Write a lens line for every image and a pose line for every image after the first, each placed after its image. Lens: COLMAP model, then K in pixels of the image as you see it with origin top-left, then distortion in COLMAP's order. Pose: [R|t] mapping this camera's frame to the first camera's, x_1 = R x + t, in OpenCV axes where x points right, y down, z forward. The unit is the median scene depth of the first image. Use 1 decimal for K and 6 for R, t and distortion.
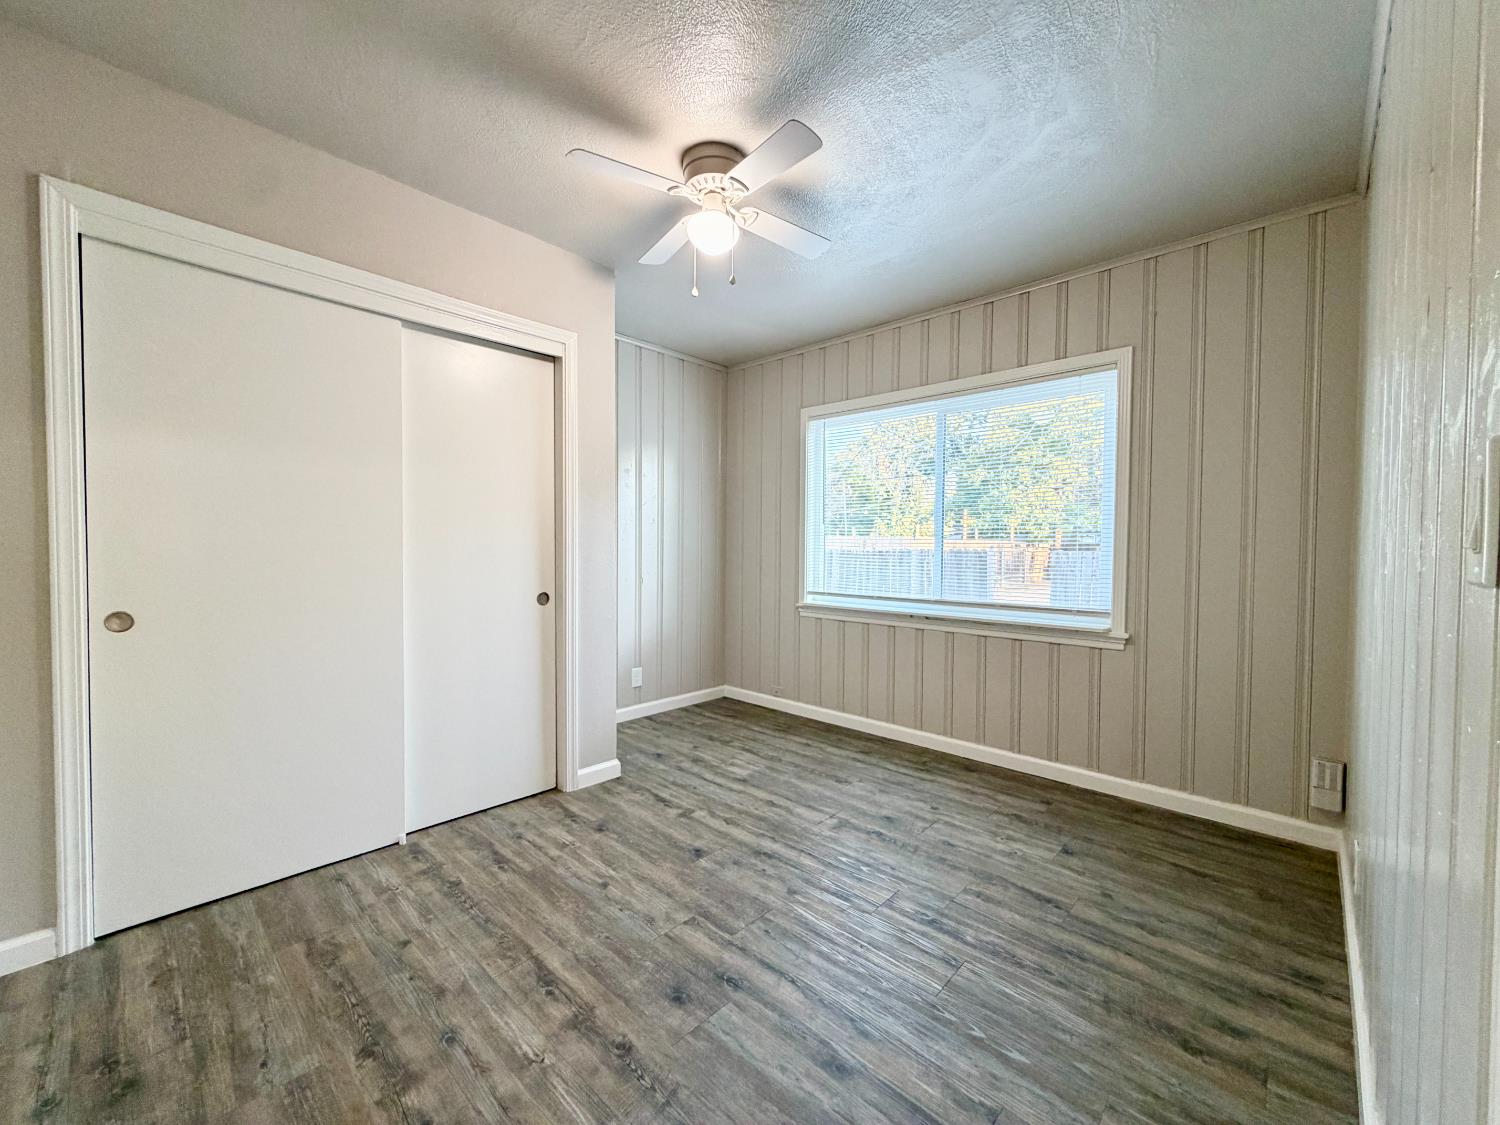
lens RADIAL K [[599.3, 0, 755.8], [0, 599.3, 561.9], [0, 0, 1]] dist [0.001363, -0.000844]
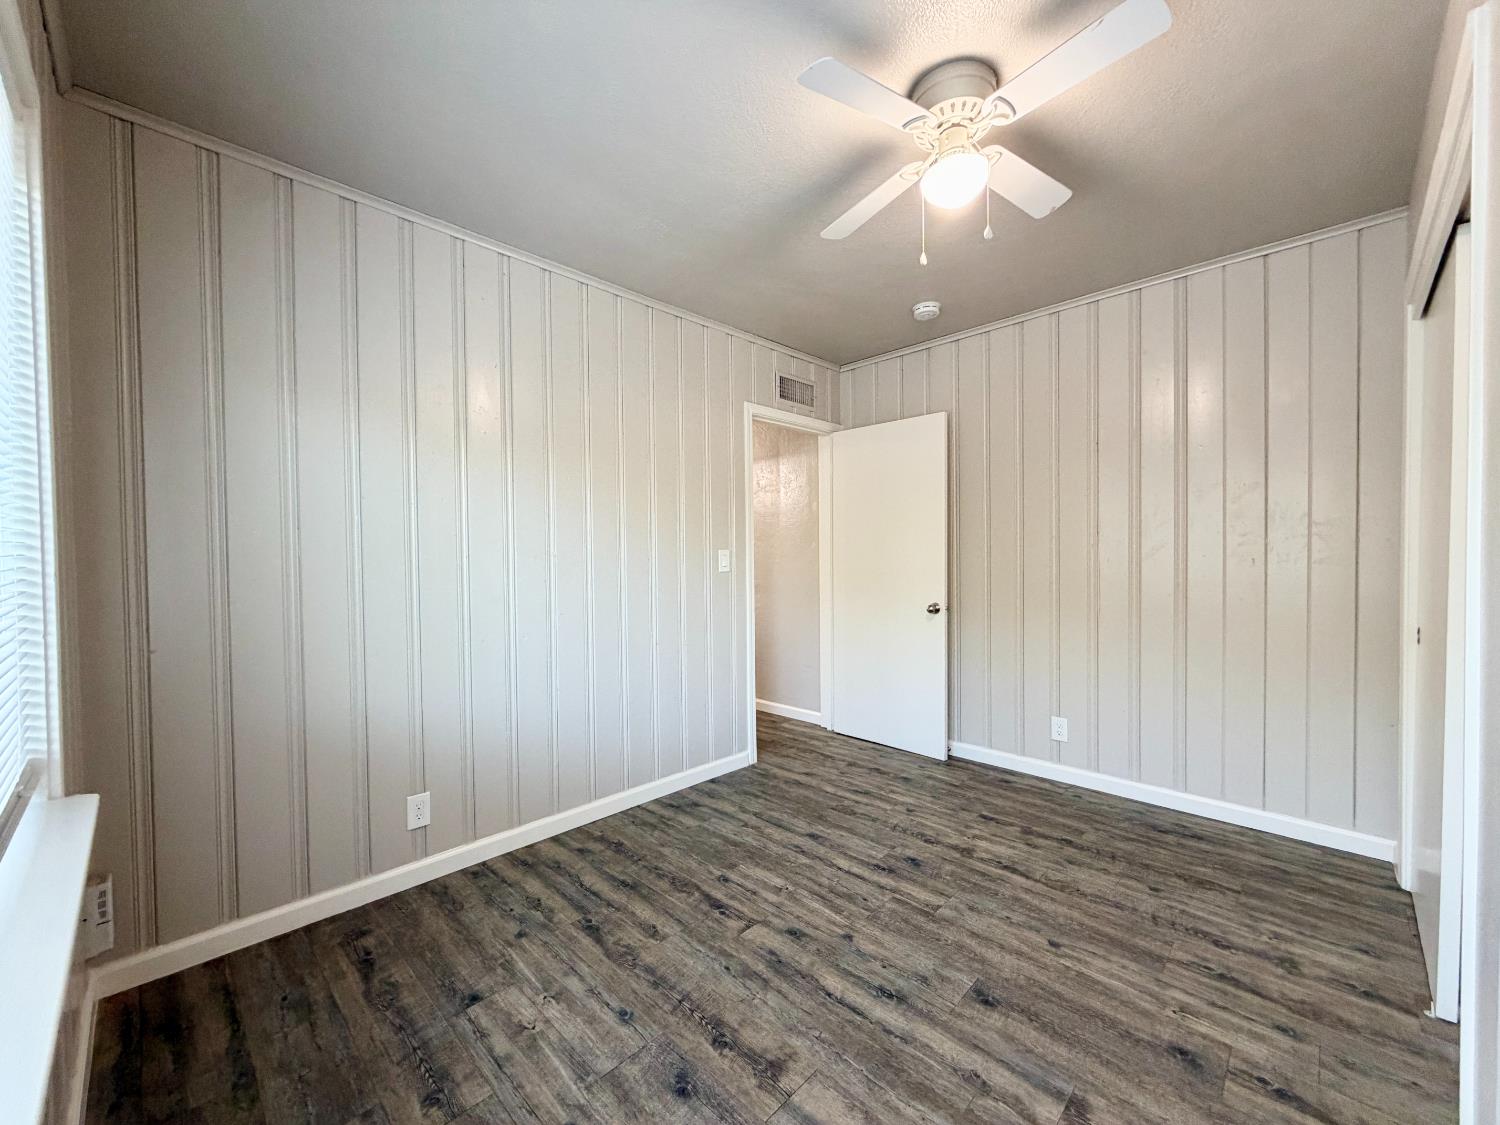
lens RADIAL K [[599.3, 0, 750.9], [0, 599.3, 563.2], [0, 0, 1]] dist [0.001363, -0.000844]
pose [[-0.999425, 0.001178, 0.033895, 0.181987], [0.002548, 0.999179, 0.040425, -0.082233], [-0.033820, 0.040488, -0.998608, 1.942769]]
